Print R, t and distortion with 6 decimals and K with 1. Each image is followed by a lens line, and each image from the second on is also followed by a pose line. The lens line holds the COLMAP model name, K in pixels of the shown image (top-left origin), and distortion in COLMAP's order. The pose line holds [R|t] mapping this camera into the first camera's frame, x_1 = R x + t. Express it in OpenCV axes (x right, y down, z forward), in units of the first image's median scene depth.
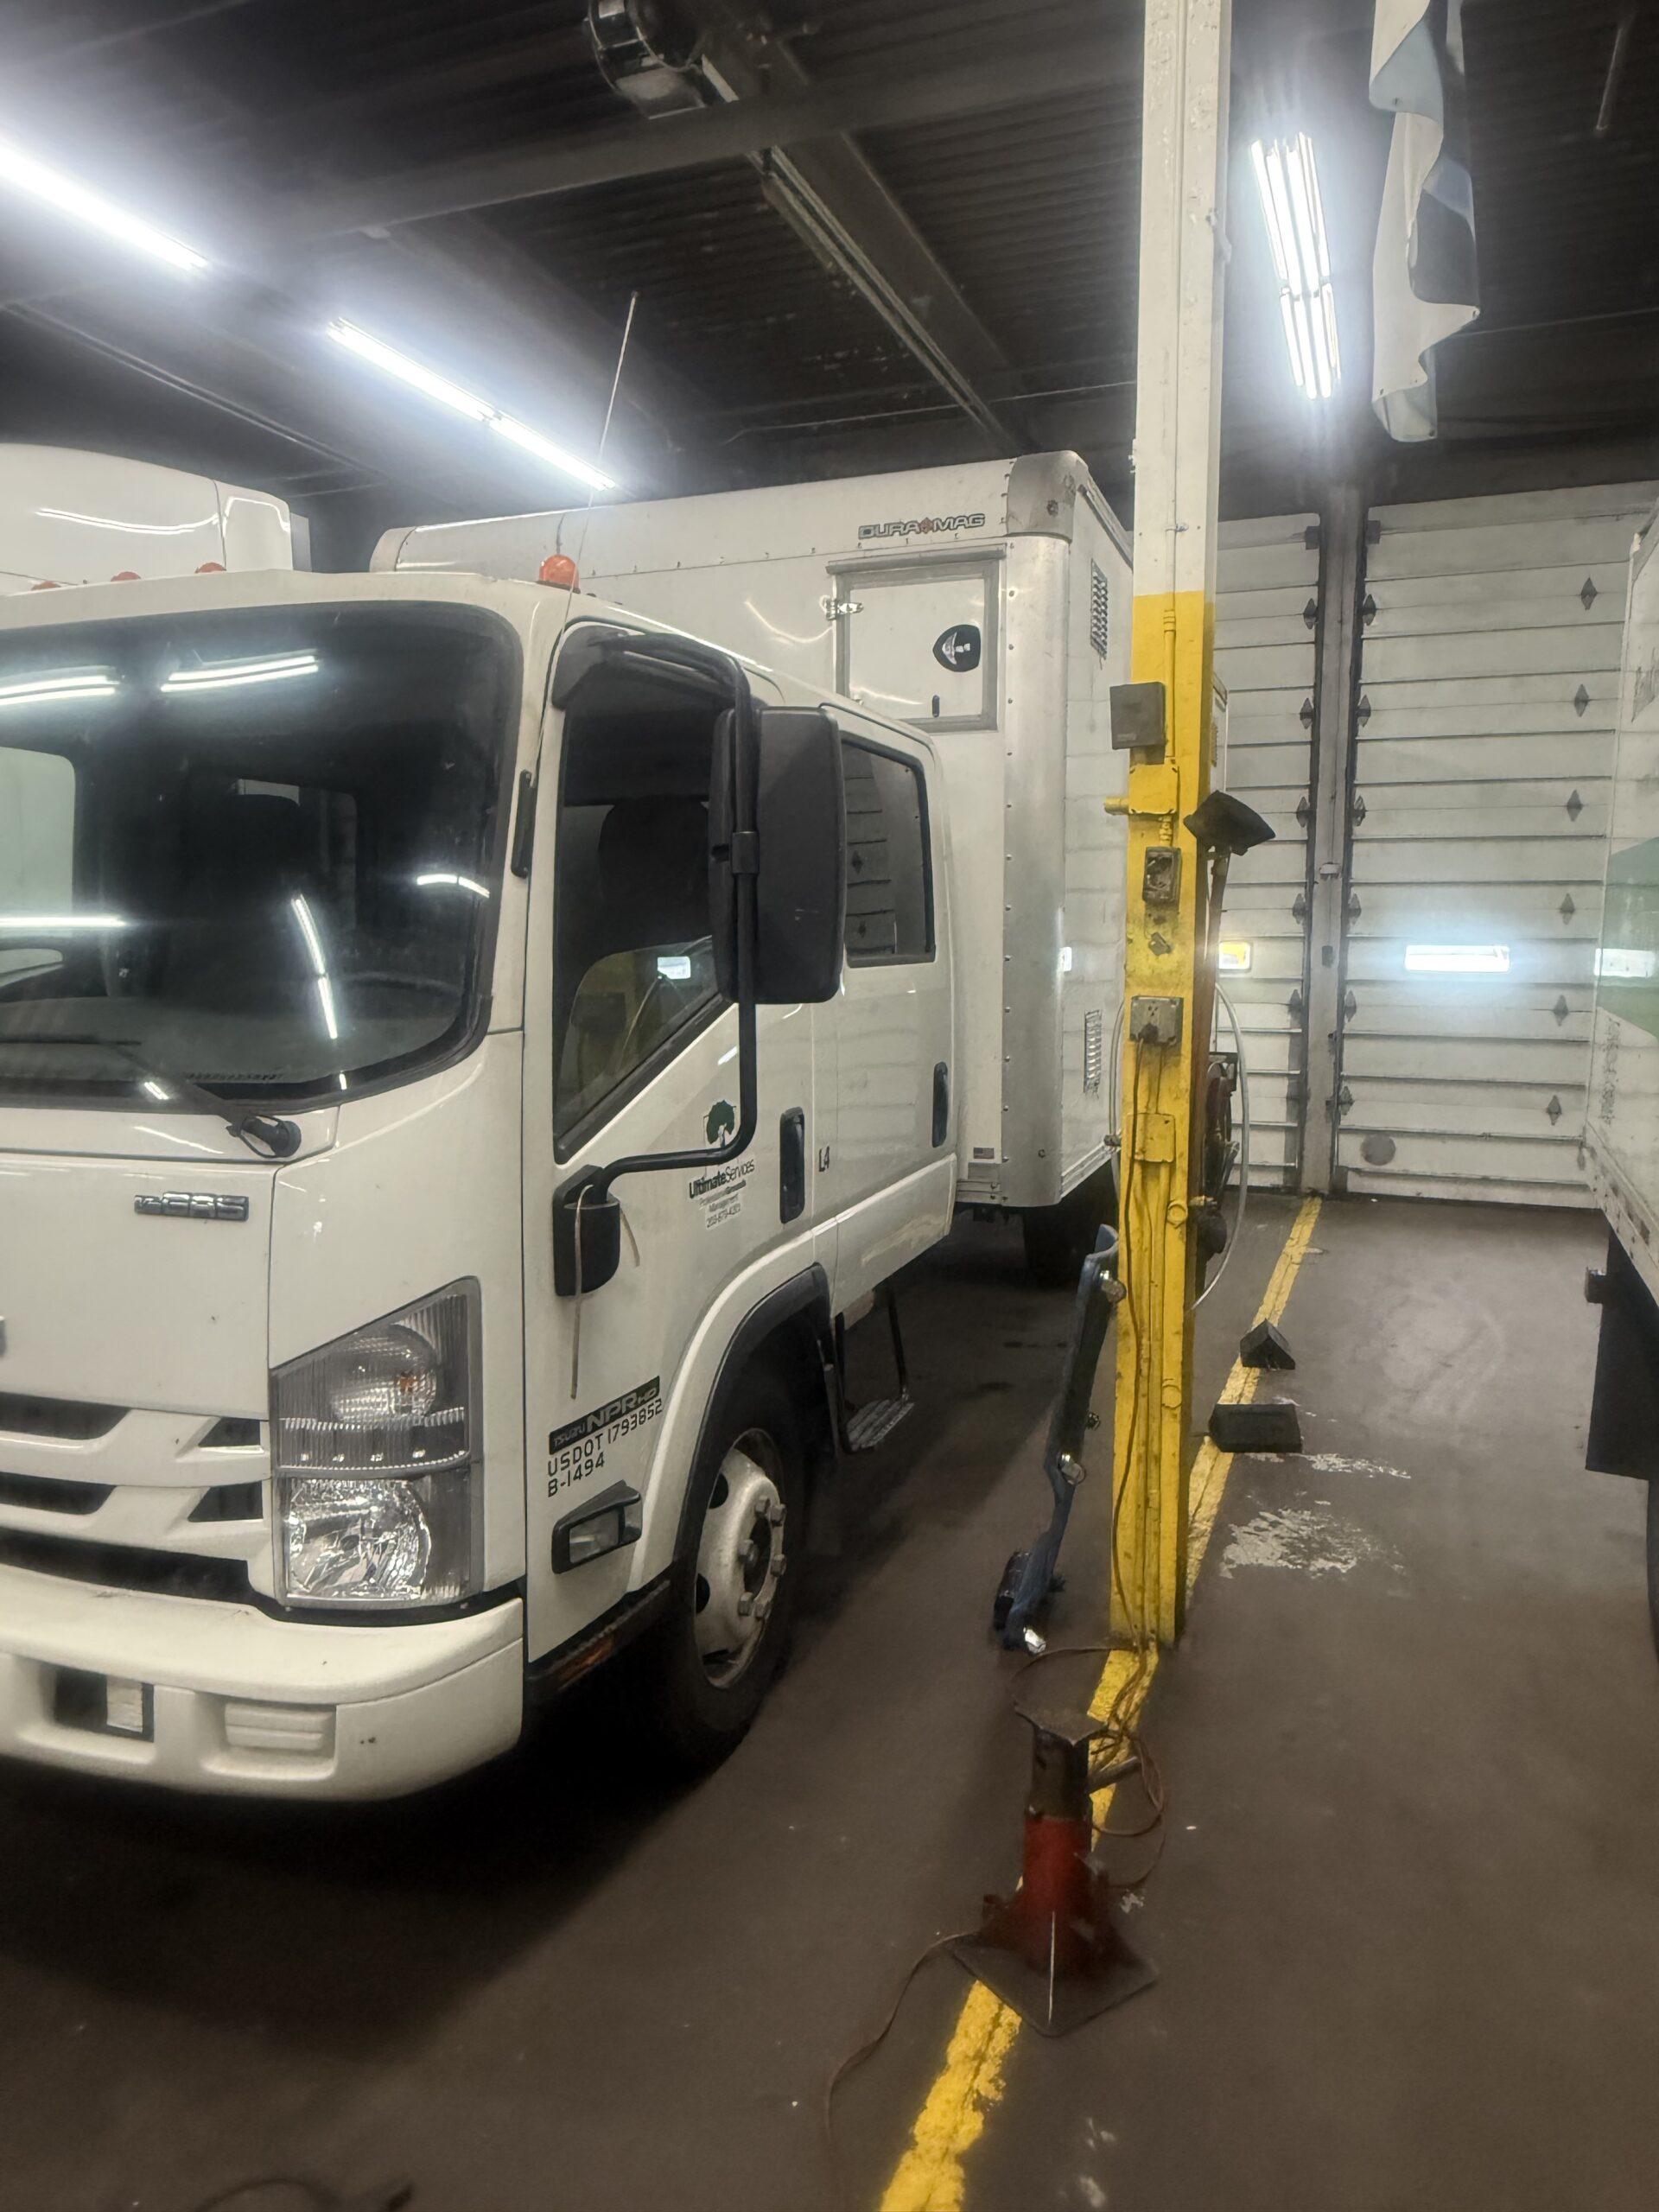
lens RADIAL K [[1462.0, 0, 829.5], [0, 1462.0, 1106.0], [0, 0, 1]] dist [-0.005822, -0.002016]
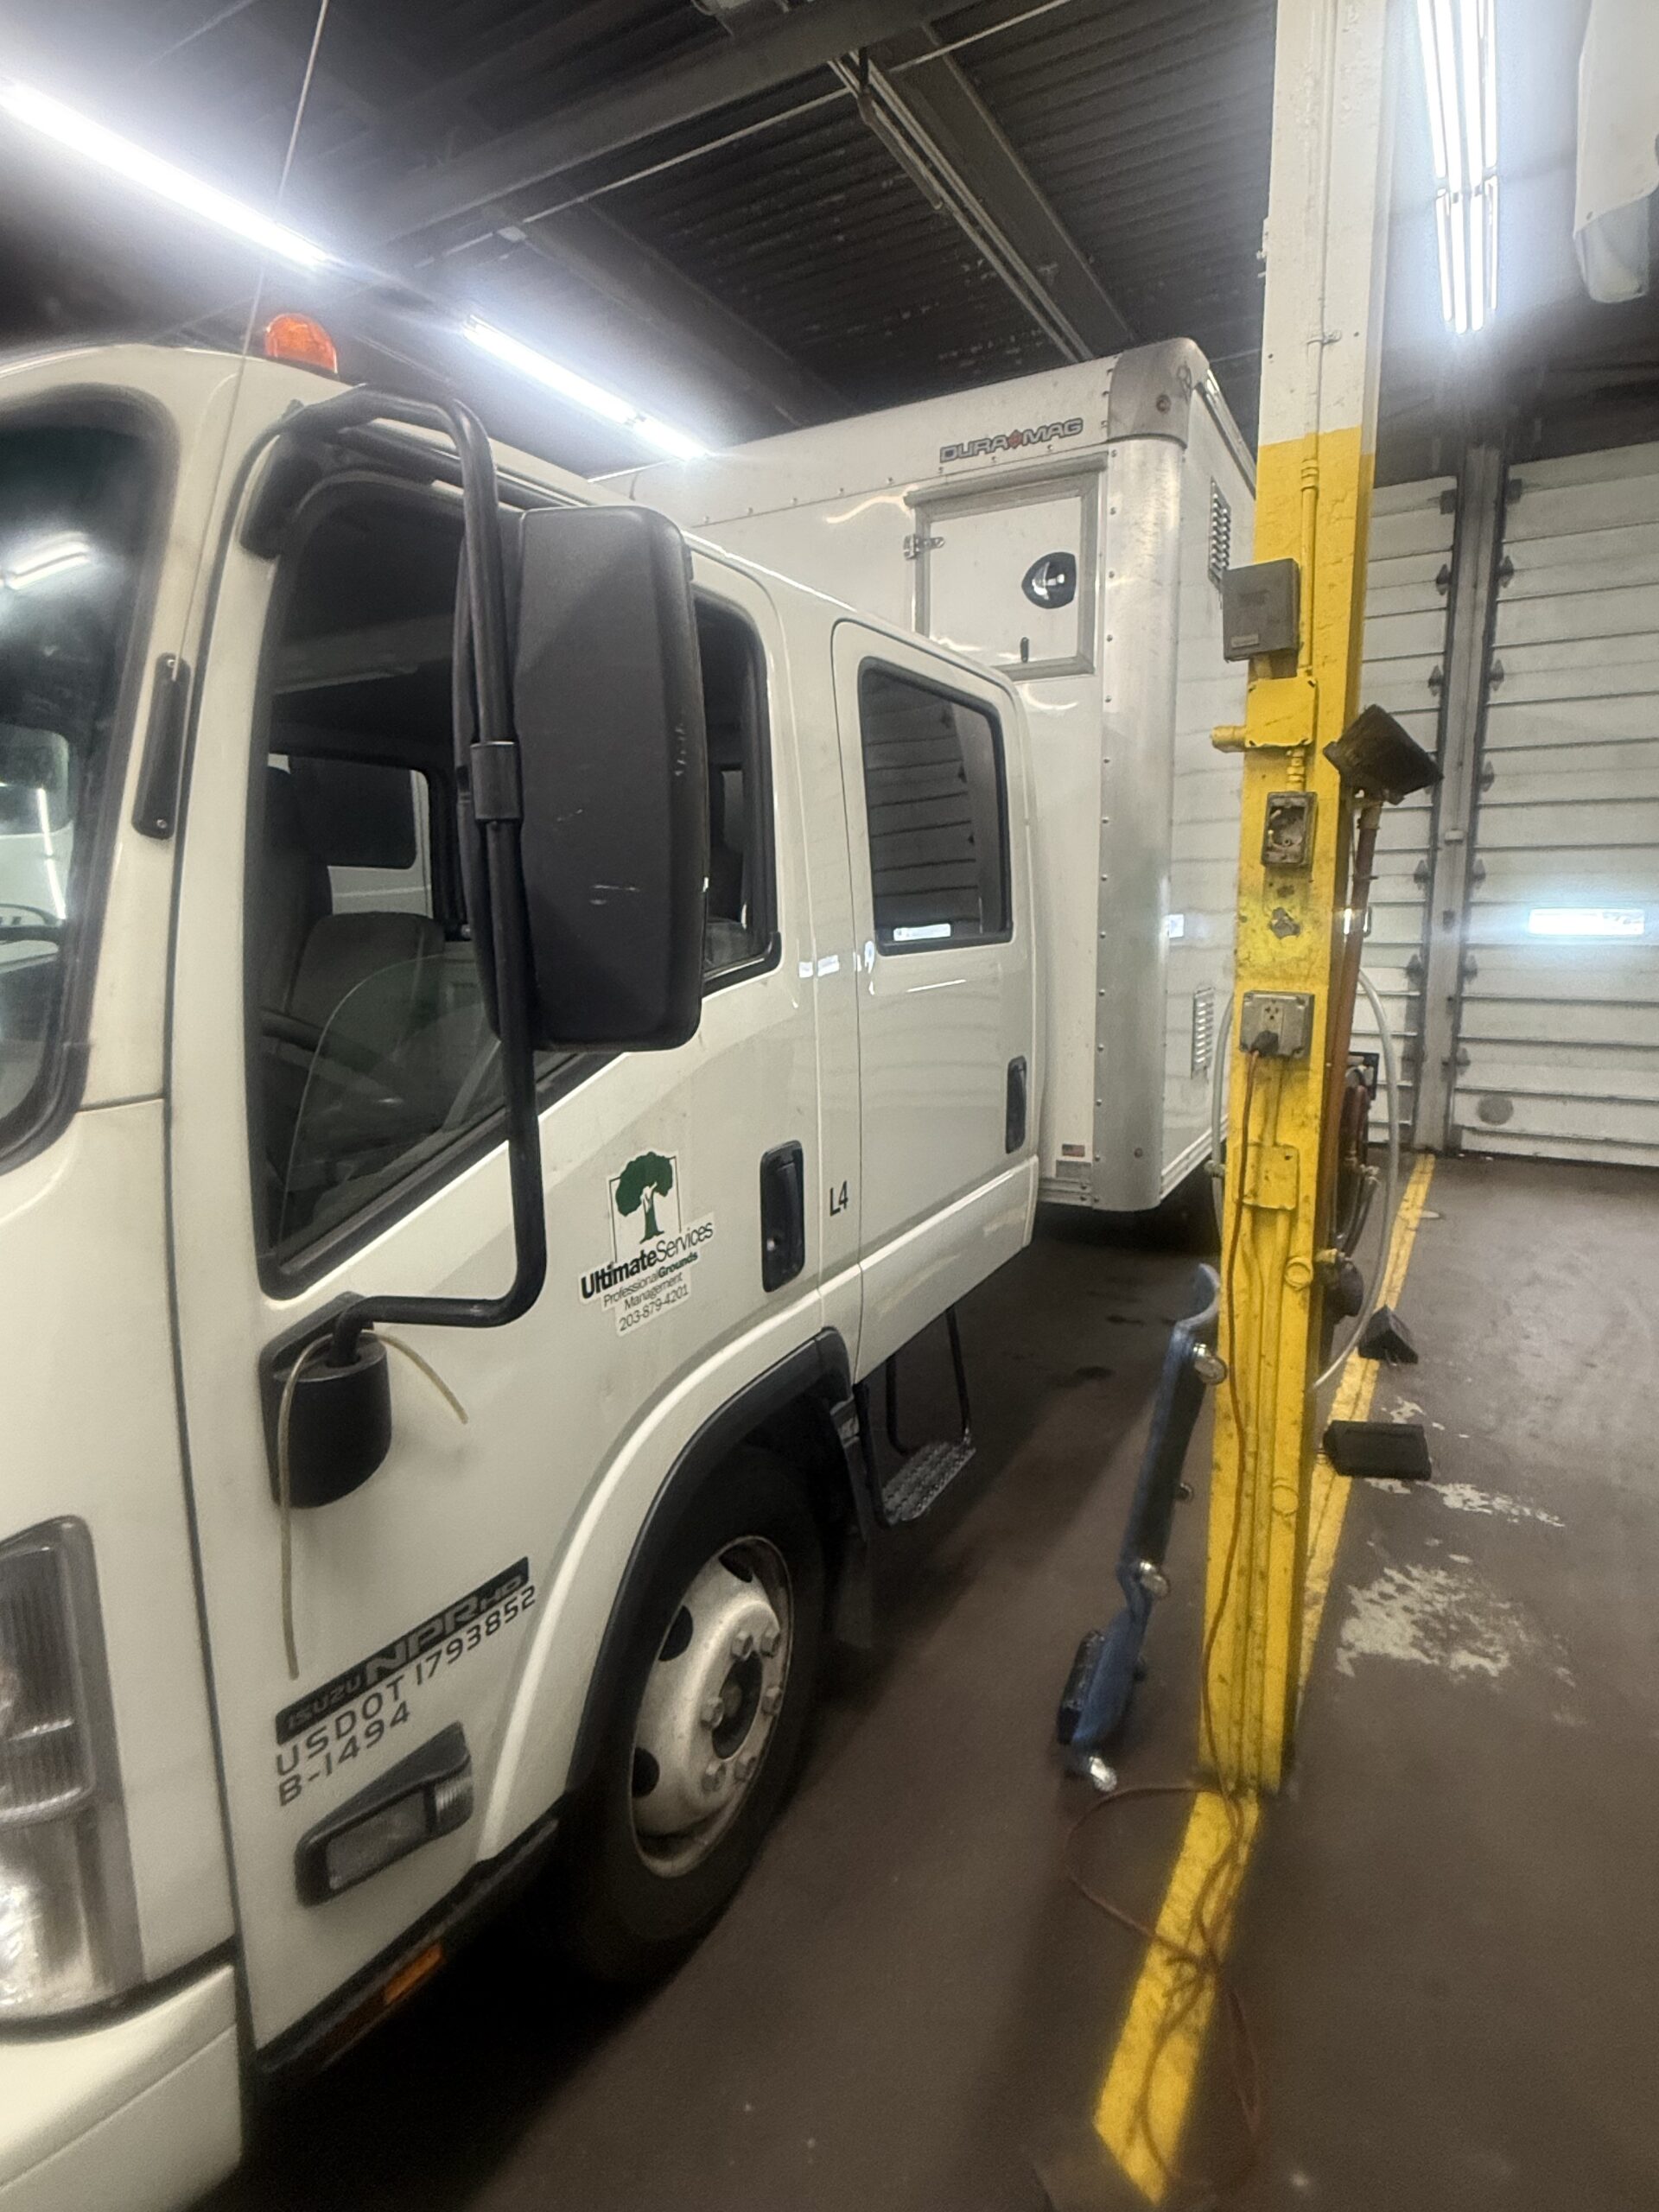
lens RADIAL K [[1161.7, 0, 829.5], [0, 1161.7, 1106.0], [0, 0, 1]] dist [-0.002555, -0.000018]
pose [[0.989860, 0.011718, -0.141563, 0.060321], [-0.003851, 0.998439, 0.055715, -0.036882], [0.141995, -0.054605, 0.988360, 0.278979]]
